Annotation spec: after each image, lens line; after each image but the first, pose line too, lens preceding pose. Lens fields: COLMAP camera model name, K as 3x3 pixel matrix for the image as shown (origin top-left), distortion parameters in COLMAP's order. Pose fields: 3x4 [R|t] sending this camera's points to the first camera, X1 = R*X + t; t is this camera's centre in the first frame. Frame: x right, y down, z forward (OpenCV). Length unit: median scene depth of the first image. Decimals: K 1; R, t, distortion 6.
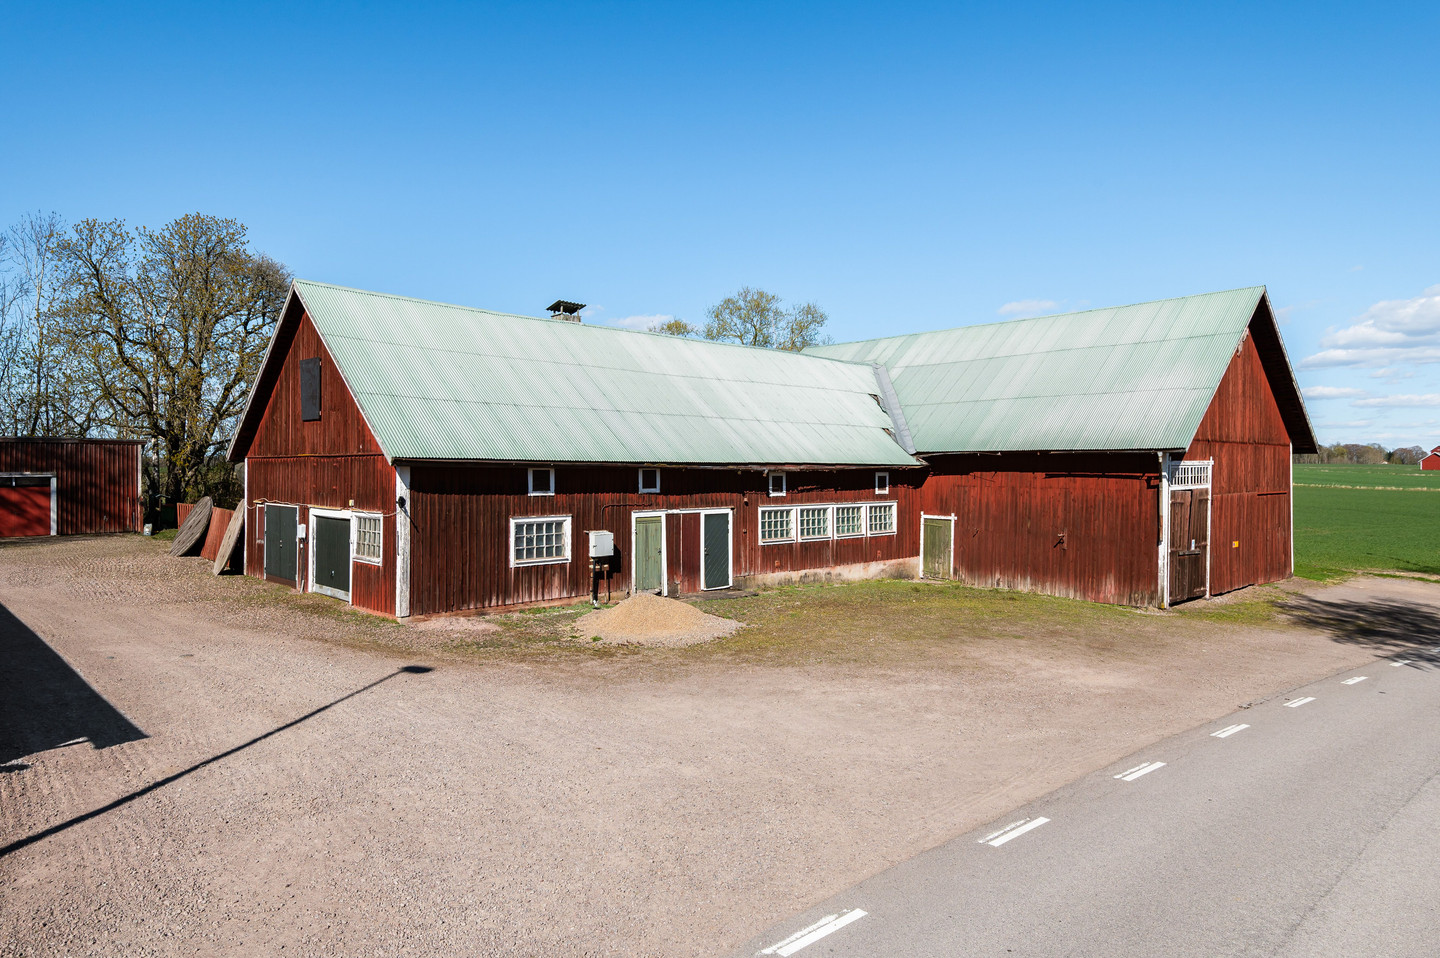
lens RADIAL K [[918.1, 0, 720.7], [0, 918.1, 482.4], [0, 0, 1]] dist [0.003790, 0.000109]
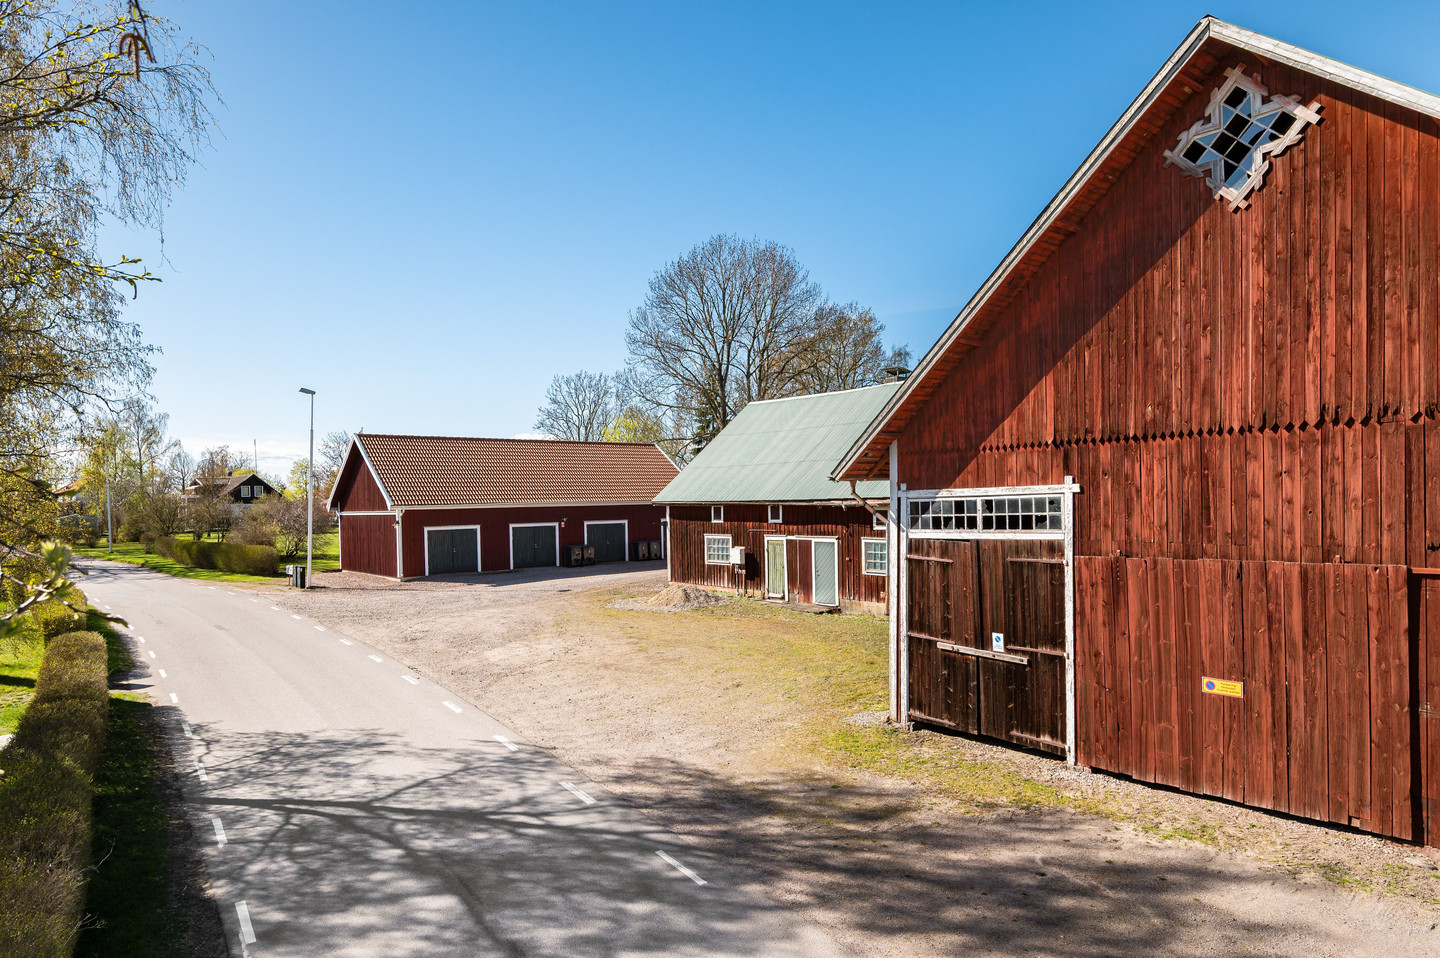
lens RADIAL K [[918.1, 0, 720.0], [0, 918.1, 484.7], [0, 0, 1]] dist [0.003790, 0.000109]
pose [[-0.136170, -0.020196, -0.990480, 1.259036], [0.001419, 0.999787, -0.020581, -0.016765], [0.990684, -0.004208, -0.136112, 1.081136]]
